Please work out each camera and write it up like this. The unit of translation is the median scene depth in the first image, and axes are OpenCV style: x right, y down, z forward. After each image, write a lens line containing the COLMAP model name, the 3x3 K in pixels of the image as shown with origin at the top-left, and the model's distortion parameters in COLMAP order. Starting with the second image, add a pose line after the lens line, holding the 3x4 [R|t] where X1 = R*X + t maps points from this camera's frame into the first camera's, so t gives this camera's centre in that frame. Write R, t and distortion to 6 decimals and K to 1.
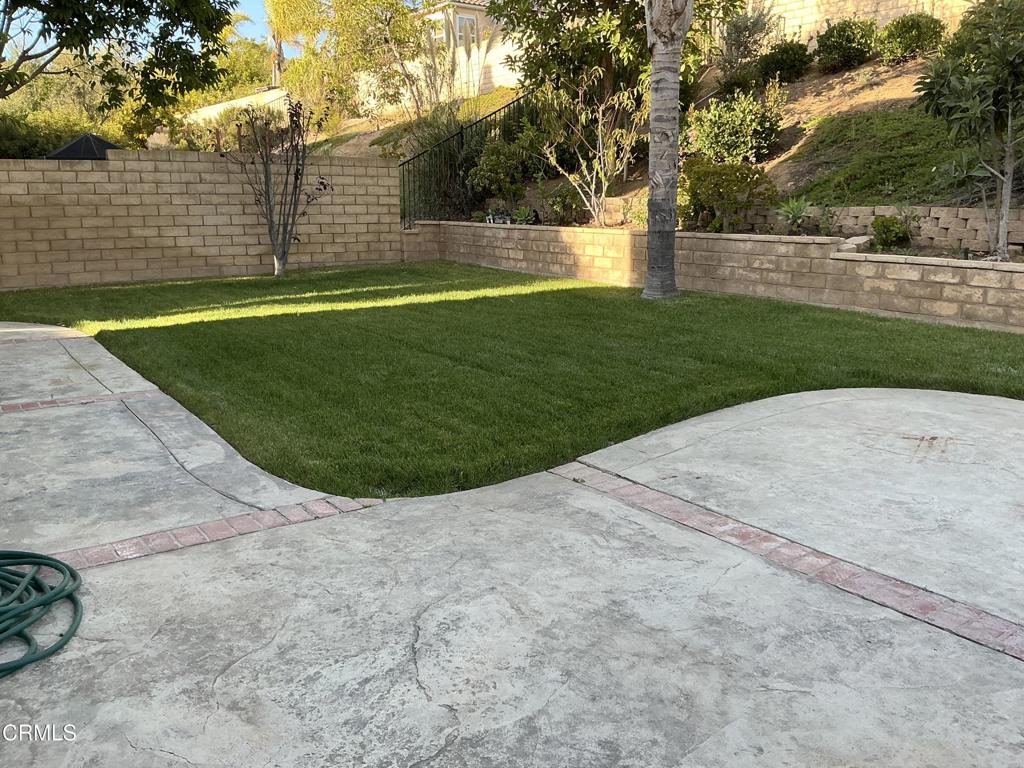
lens RADIAL K [[863.0, 0, 515.1], [0, 863.0, 377.4], [0, 0, 1]] dist [0.082277, -0.168992]
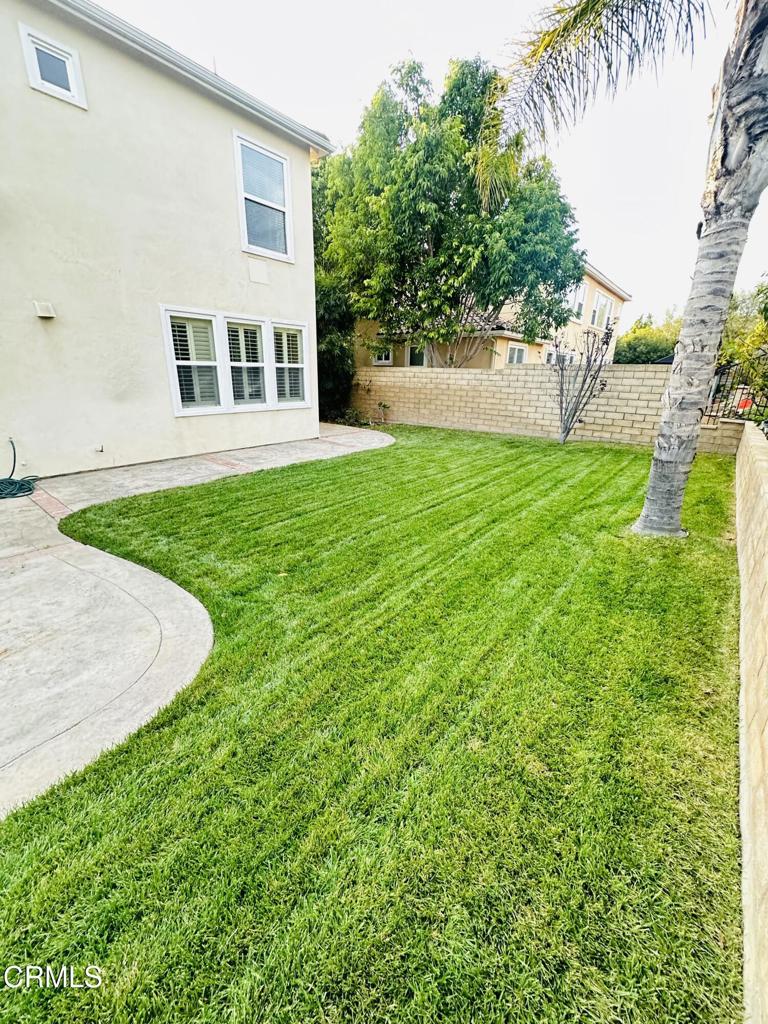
lens RADIAL K [[409.9, 0, 384.9], [0, 409.9, 512.1], [0, 0, 1]] dist [-0.001712, 0.000084]
pose [[0.271806, 0.320994, -0.907240, 0.388252], [-0.222509, 0.938149, 0.265267, -0.132584], [0.936275, 0.129768, 0.326418, 0.492931]]
